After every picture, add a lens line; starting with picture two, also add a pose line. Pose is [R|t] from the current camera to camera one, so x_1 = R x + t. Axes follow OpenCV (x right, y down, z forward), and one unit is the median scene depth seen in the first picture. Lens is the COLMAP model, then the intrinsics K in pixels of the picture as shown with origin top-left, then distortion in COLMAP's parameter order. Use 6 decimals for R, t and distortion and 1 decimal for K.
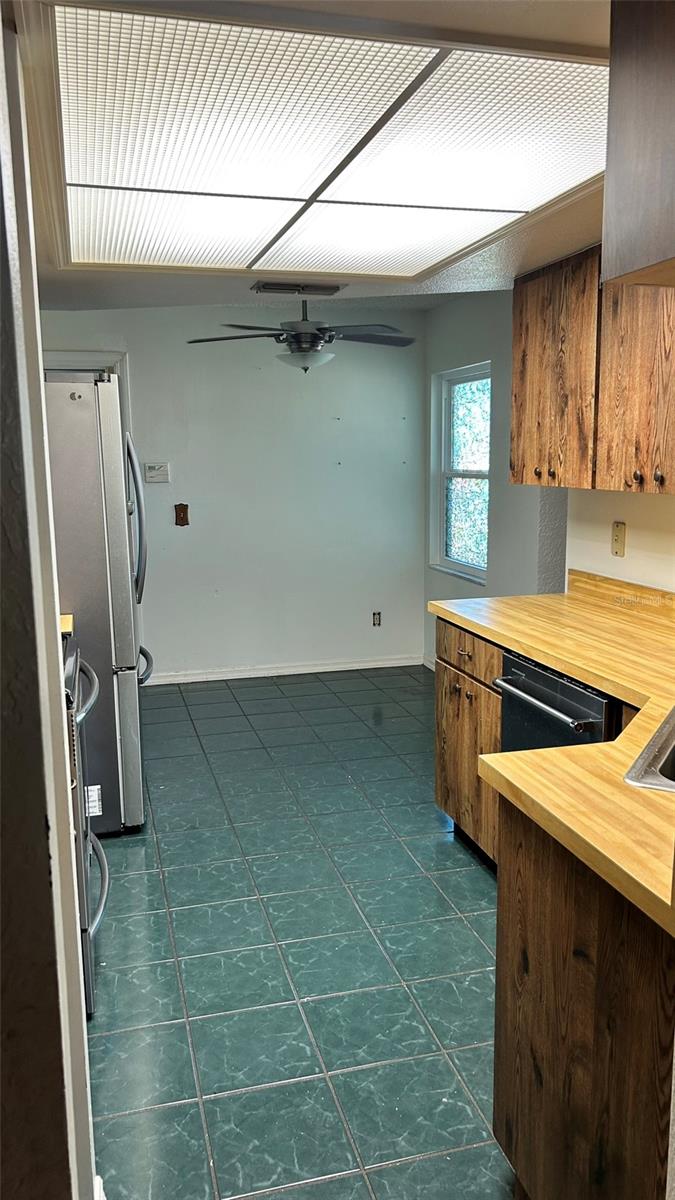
lens RADIAL K [[899.0, 0, 337.5], [0, 899.0, 600.0], [0, 0, 1]] dist [0.011768, 0.003156]
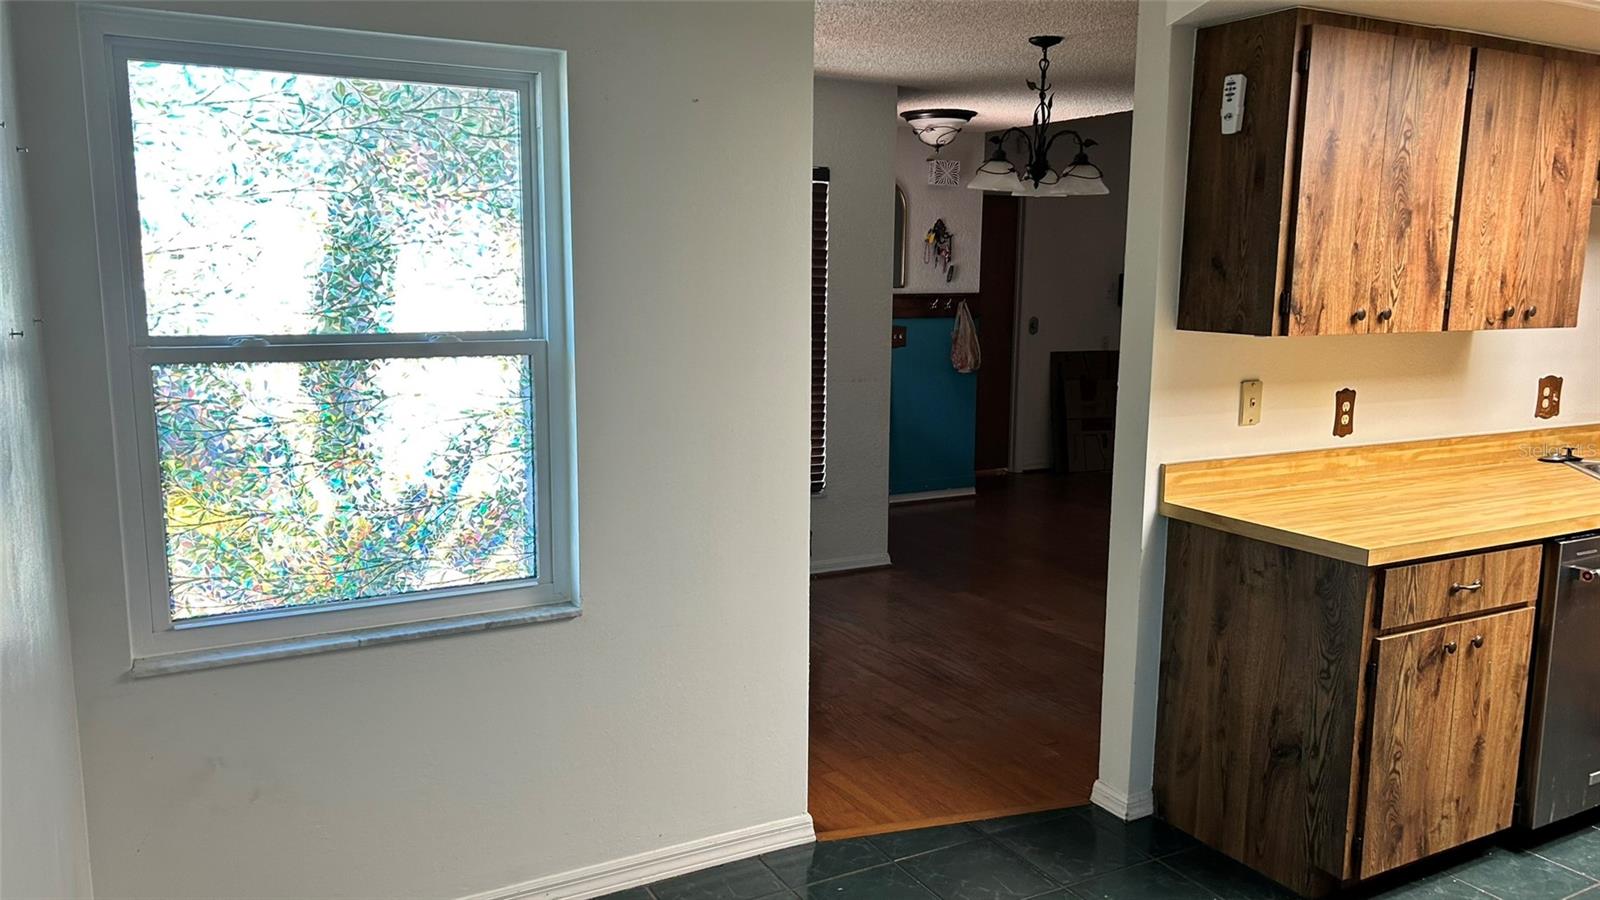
lens RADIAL K [[1198.7, 0, 800.0], [0, 1198.7, 450.0], [0, 0, 1]] dist [0.011768, 0.003156]
pose [[-0.228329, -0.137599, 0.963811, -0.651141], [0.154186, 0.972358, 0.175346, -0.300000], [-0.961297, 0.188643, -0.200802, 1.800664]]
